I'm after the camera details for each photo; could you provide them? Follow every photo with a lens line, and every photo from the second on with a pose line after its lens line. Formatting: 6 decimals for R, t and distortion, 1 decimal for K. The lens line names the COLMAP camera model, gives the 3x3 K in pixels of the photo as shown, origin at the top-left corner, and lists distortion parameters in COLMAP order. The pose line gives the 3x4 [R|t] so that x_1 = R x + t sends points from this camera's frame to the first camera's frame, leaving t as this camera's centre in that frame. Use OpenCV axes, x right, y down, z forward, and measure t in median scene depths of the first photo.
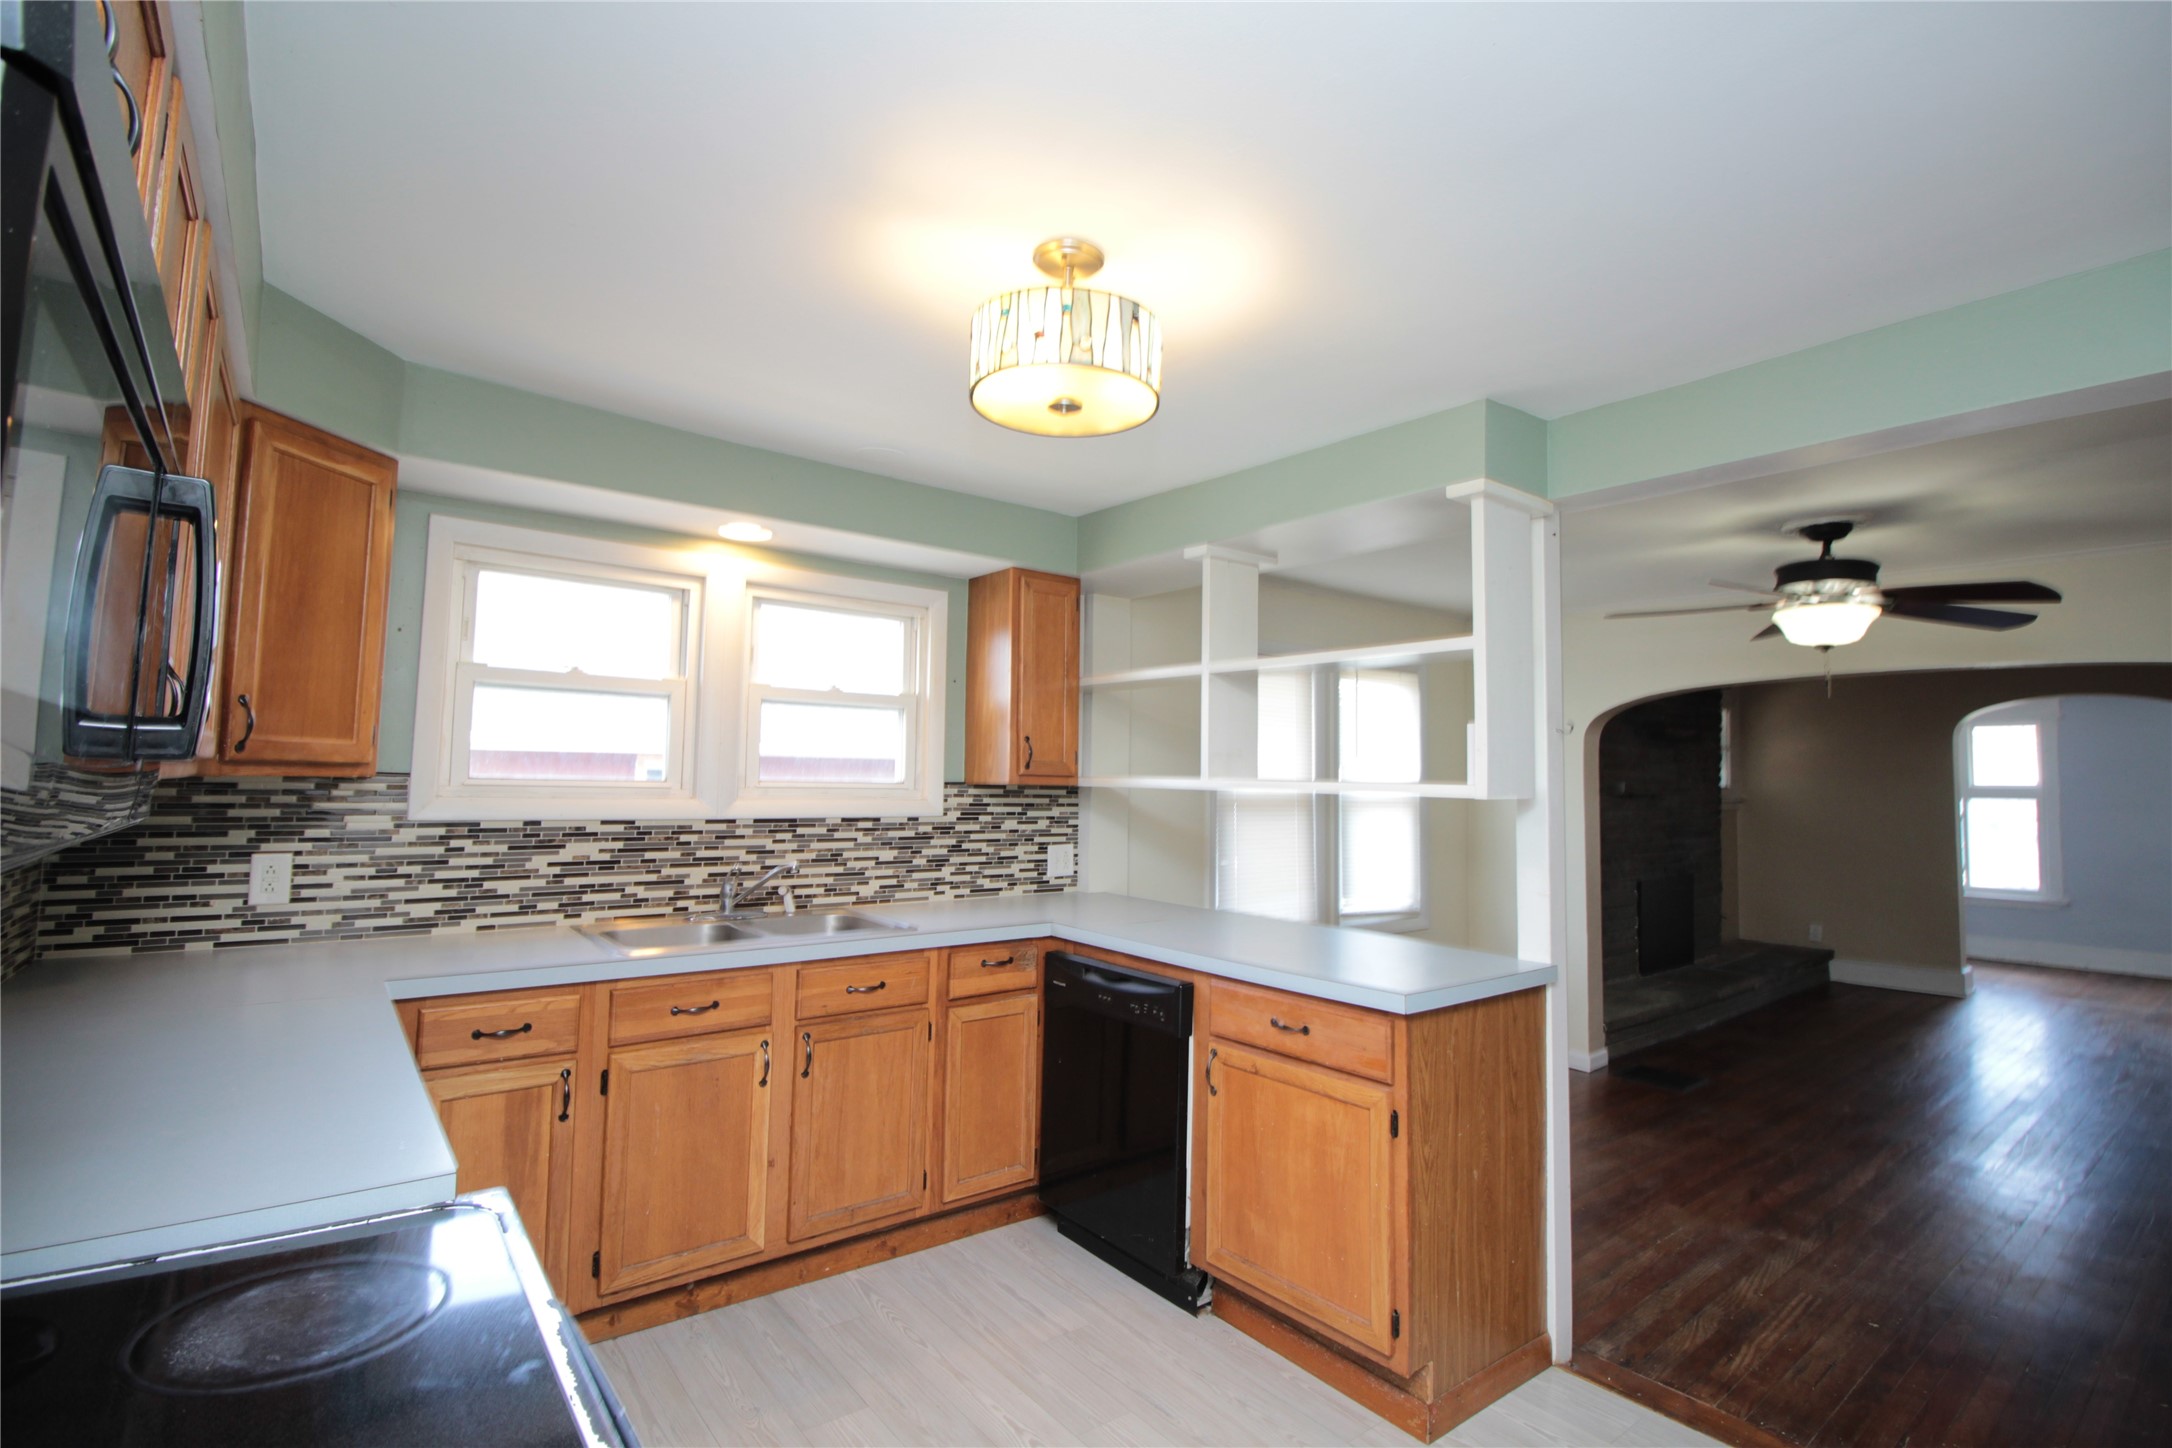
lens RADIAL K [[1001.5, 0, 1094.0], [0, 1001.5, 711.3], [0, 0, 1]] dist [-0.005627, -0.010757]
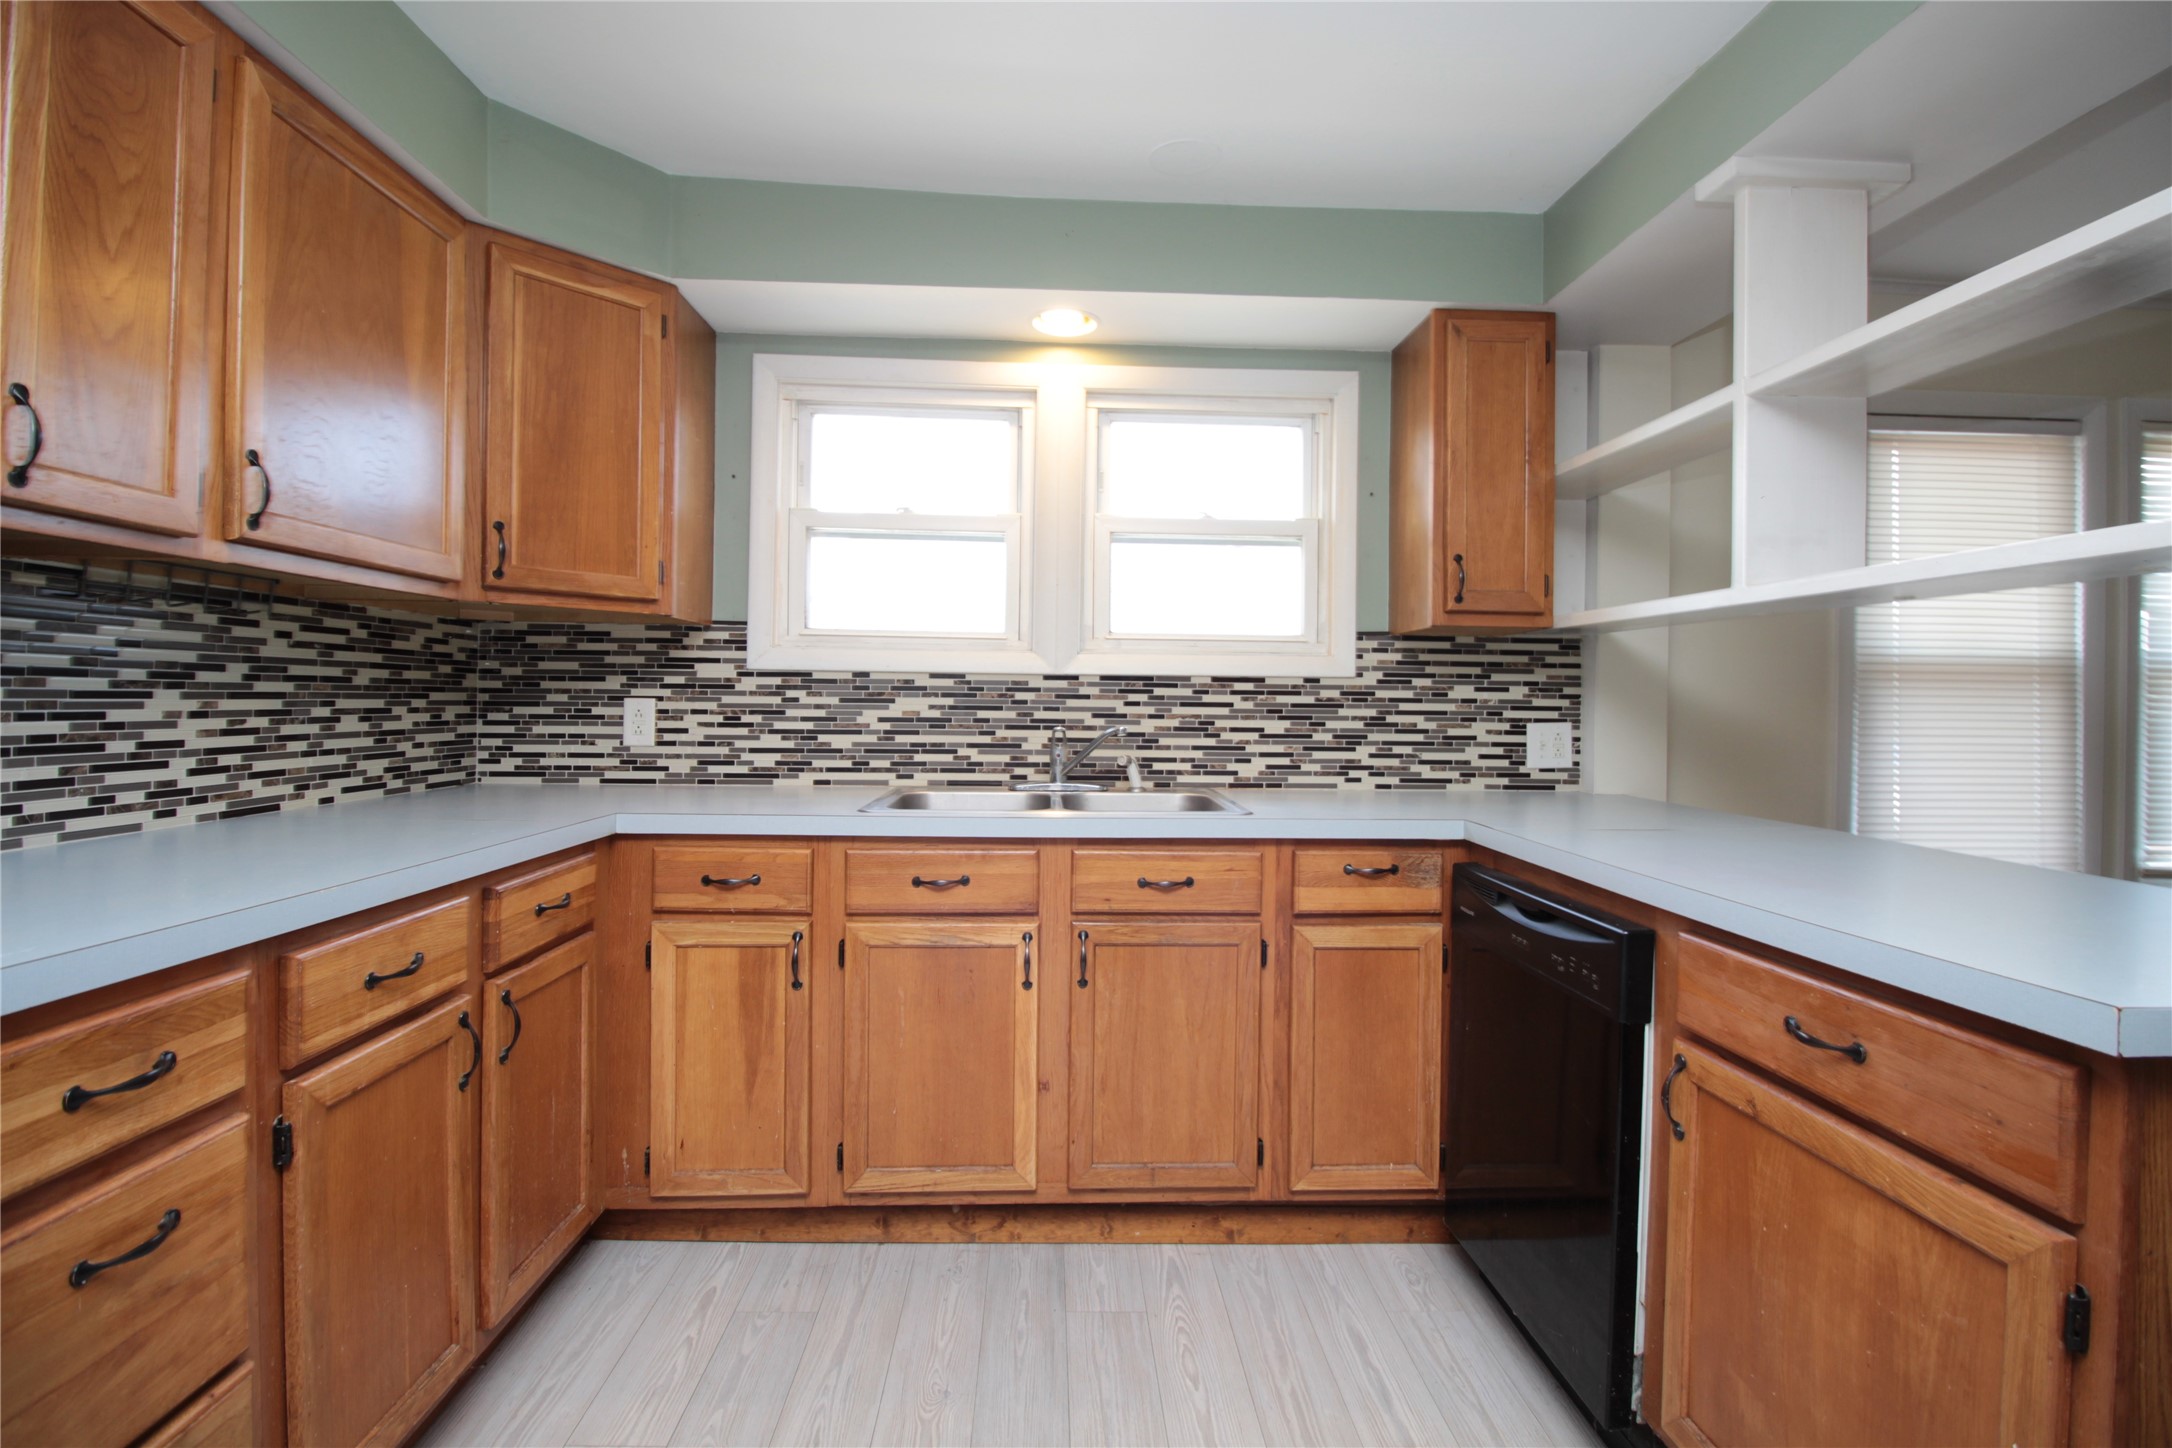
lens RADIAL K [[1001.5, 0, 1094.2], [0, 1001.5, 709.7], [0, 0, 1]] dist [-0.005627, -0.010757]
pose [[0.810989, -0.002199, -0.585057, 0.149470], [0.042057, 0.997625, 0.054549, 0.094861], [0.583548, -0.068844, 0.809155, 0.339109]]
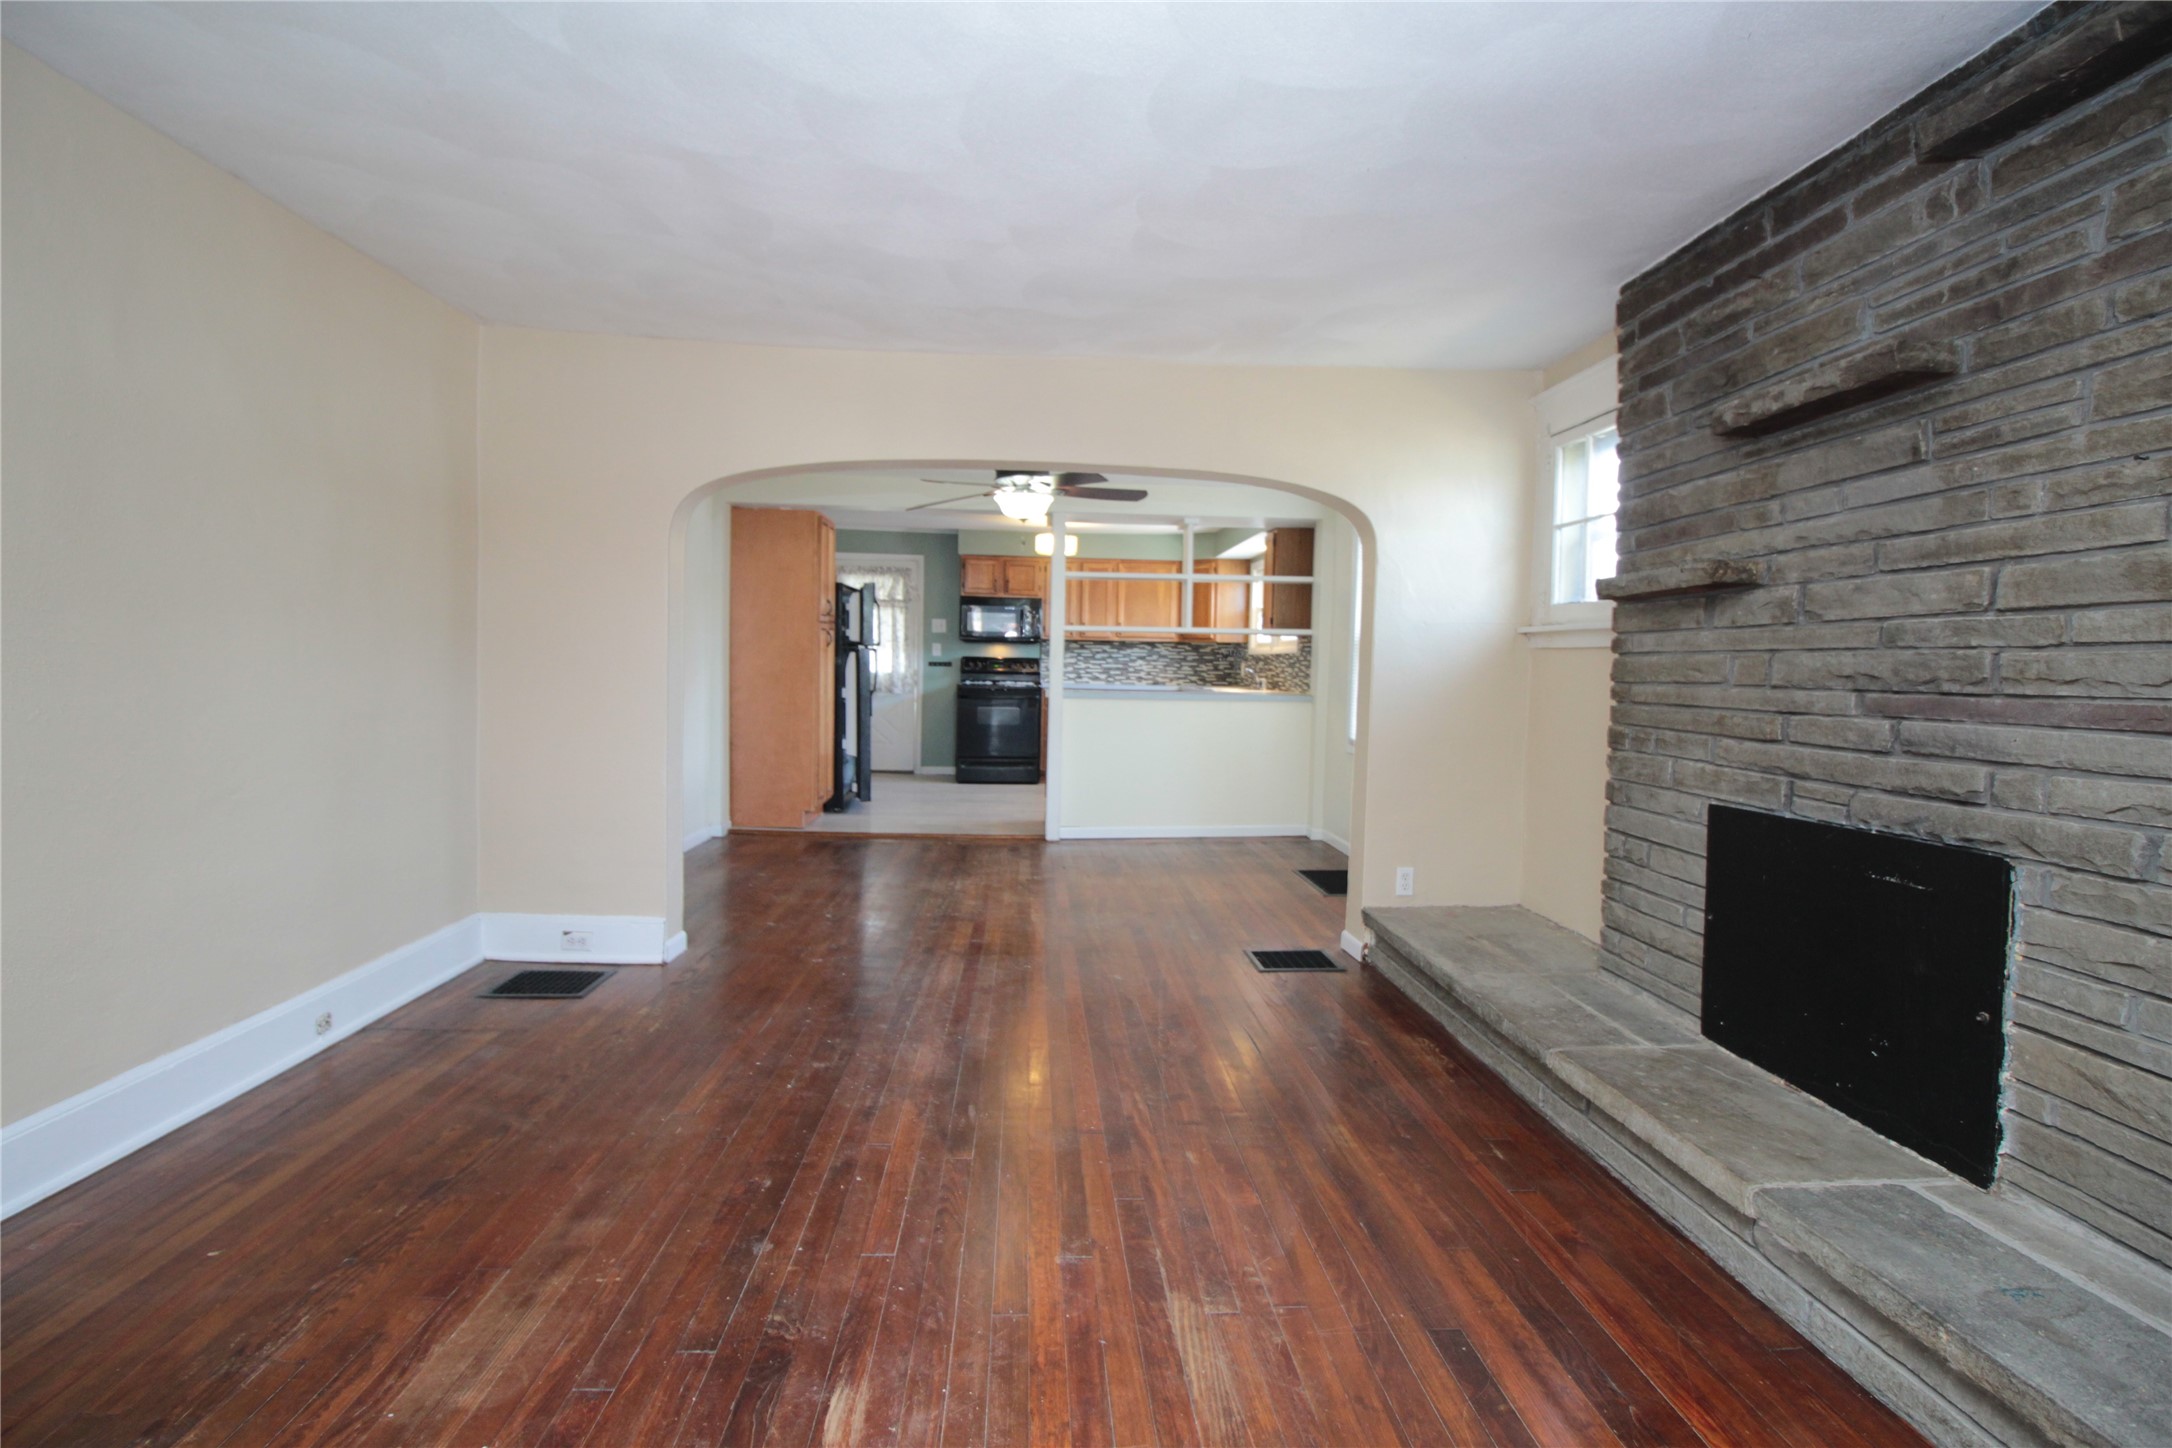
lens RADIAL K [[1001.5, 0, 1084.8], [0, 1001.5, 714.2], [0, 0, 1]] dist [-0.005627, -0.010757]
pose [[-0.568809, 0.013740, -0.822355, 2.172831], [0.027749, 0.999612, -0.002491, 0.269044], [0.822001, -0.024237, -0.568970, 2.169533]]
